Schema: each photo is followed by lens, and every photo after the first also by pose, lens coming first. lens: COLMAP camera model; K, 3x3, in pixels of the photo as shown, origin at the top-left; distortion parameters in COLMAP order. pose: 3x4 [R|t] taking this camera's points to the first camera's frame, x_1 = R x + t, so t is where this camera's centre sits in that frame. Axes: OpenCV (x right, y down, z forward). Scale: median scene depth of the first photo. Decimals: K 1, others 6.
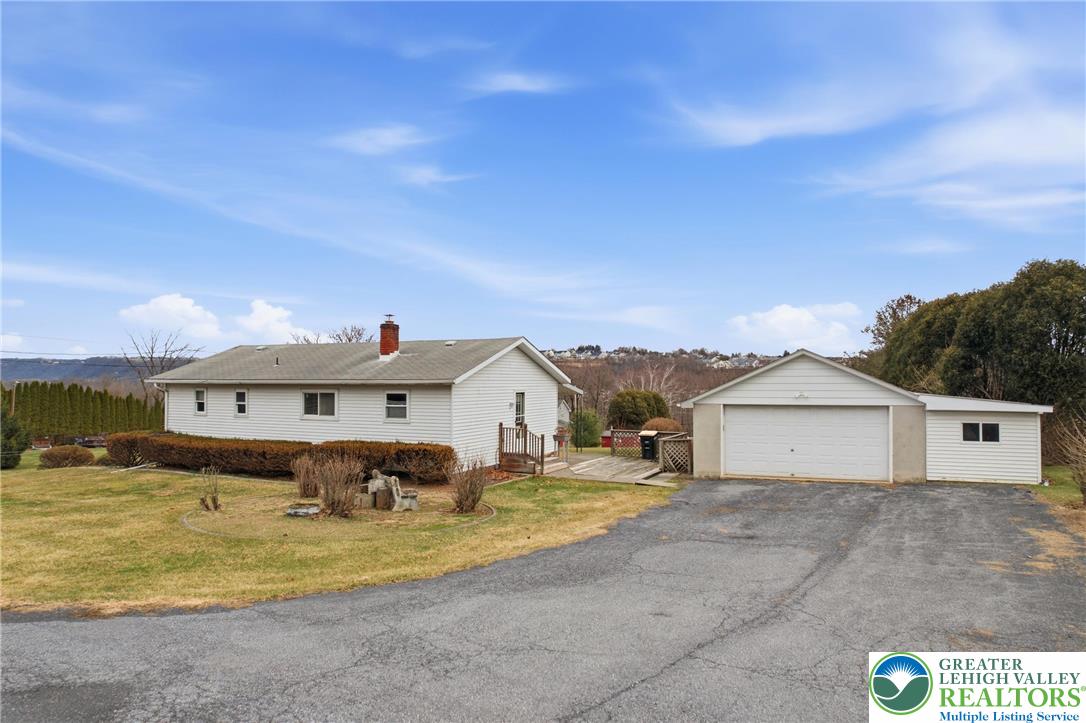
lens RADIAL K [[695.0, 0, 542.6], [0, 695.0, 360.7], [0, 0, 1]] dist [-0.057162, 0.038885]
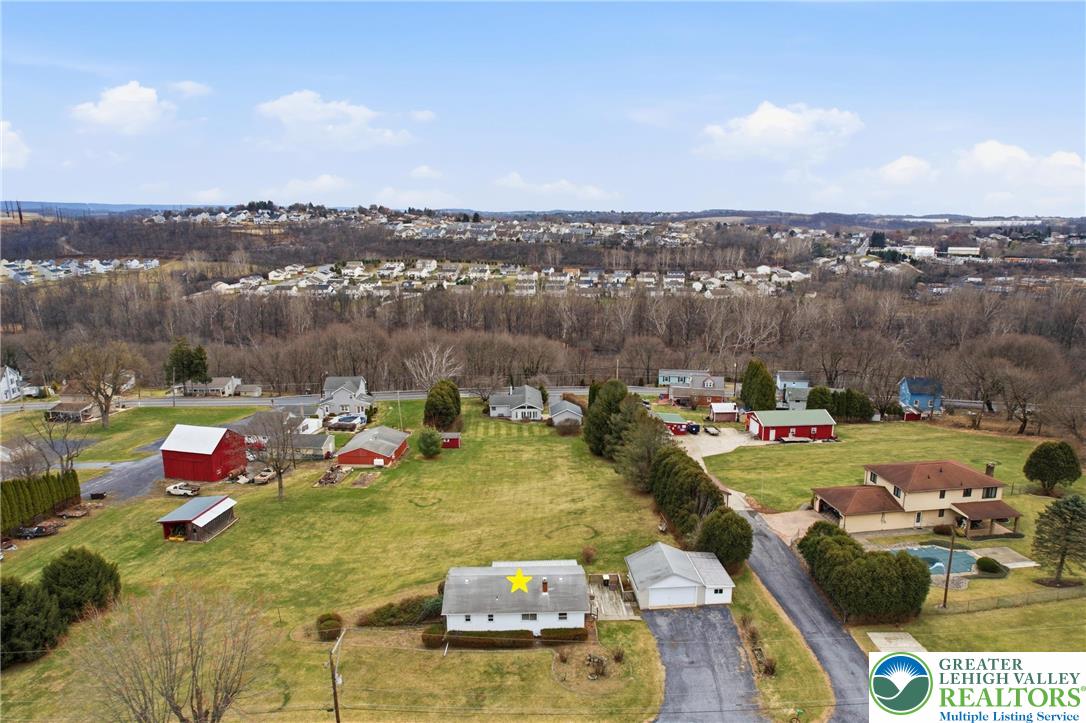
lens RADIAL K [[695.0, 0, 544.8], [0, 695.0, 357.5], [0, 0, 1]] dist [-0.057162, 0.038885]
pose [[0.892189, -0.091816, 0.442232, -1.633110], [-0.008023, 0.975743, 0.218771, -1.835586], [-0.451591, -0.198733, 0.869811, -1.474619]]
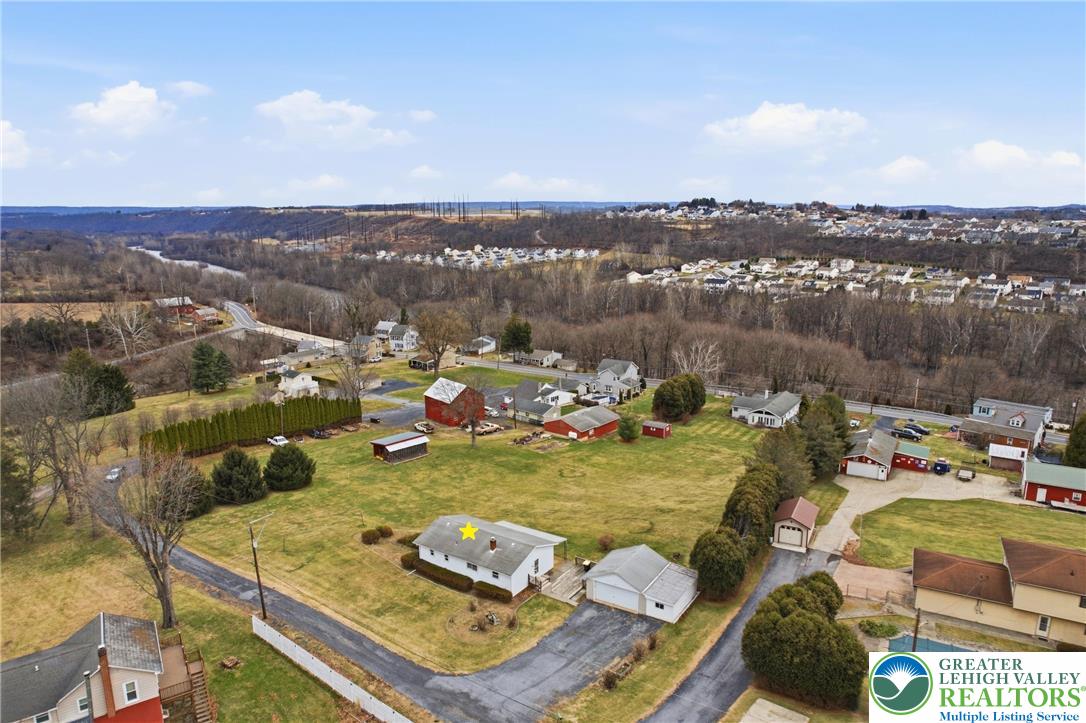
lens RADIAL K [[695.0, 0, 544.1], [0, 695.0, 364.4], [0, 0, 1]] dist [-0.057162, 0.038885]
pose [[0.986845, 0.024118, -0.159861, 0.567086], [0.013690, 0.972792, 0.231274, -1.813710], [0.161090, -0.230420, 0.959665, -2.063386]]
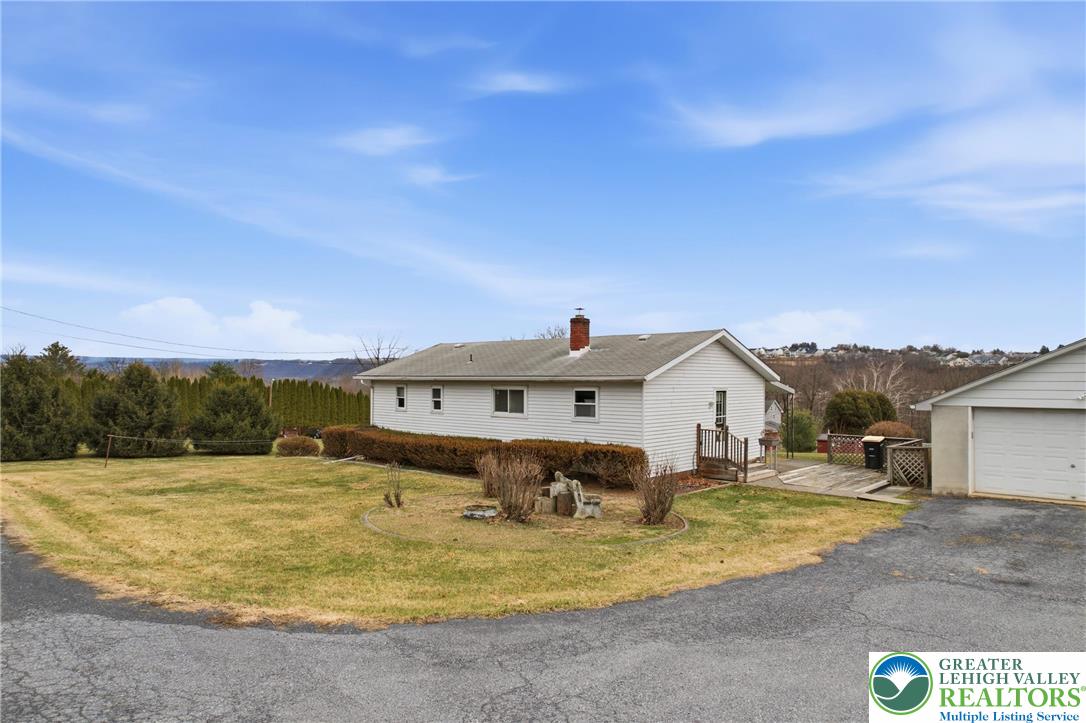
lens RADIAL K [[695.0, 0, 544.7], [0, 695.0, 362.5], [0, 0, 1]] dist [-0.057162, 0.038885]
pose [[0.957626, -0.003955, -0.287989, 0.009892], [0.005054, 0.999982, 0.003076, 0.006082], [0.287972, -0.004401, 0.957629, 0.085261]]
